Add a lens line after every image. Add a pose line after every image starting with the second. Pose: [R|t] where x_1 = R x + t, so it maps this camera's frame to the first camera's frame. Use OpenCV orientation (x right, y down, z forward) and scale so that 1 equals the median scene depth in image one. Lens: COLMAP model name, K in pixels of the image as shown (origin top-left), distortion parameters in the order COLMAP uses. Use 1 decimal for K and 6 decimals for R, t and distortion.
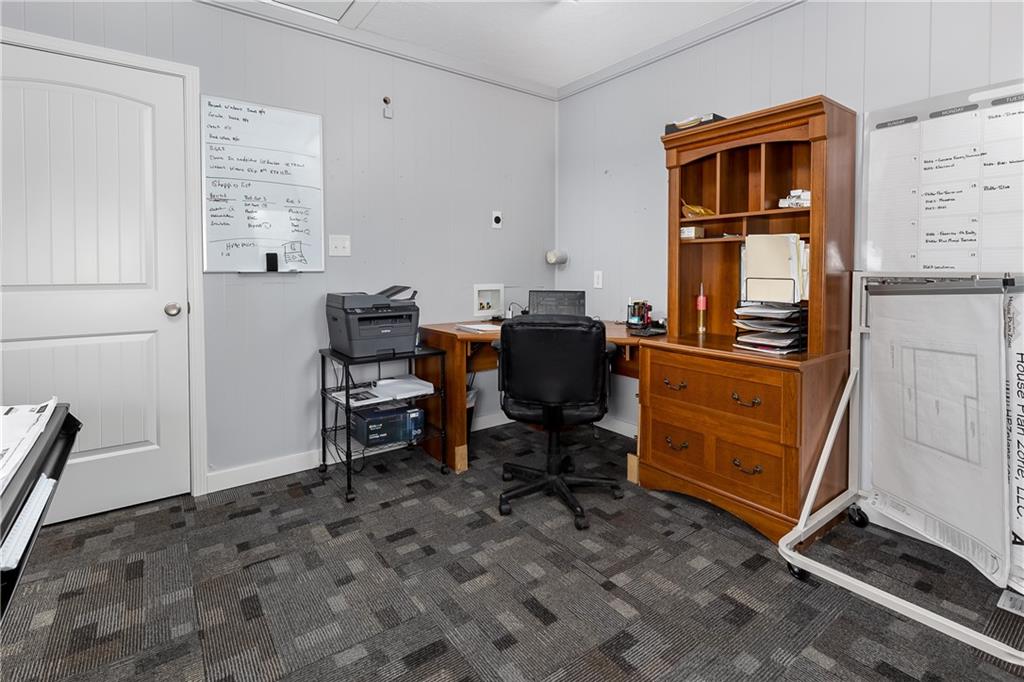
lens RADIAL K [[480.7, 0, 499.1], [0, 480.7, 273.7], [0, 0, 1]] dist [0.001940, -0.000279]
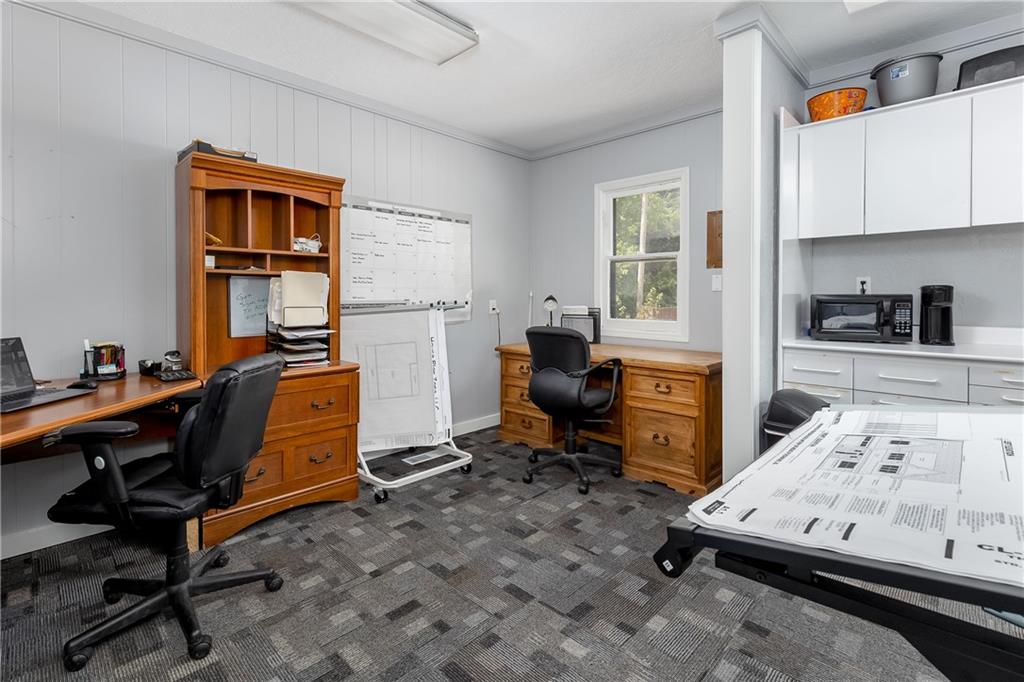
lens RADIAL K [[480.7, 0, 512.4], [0, 480.7, 301.1], [0, 0, 1]] dist [0.001940, -0.000279]
pose [[-0.172840, -0.008078, 0.984917, -0.830576], [0.015453, 0.999821, 0.010912, -0.012098], [-0.984829, 0.017106, -0.172685, 0.746124]]
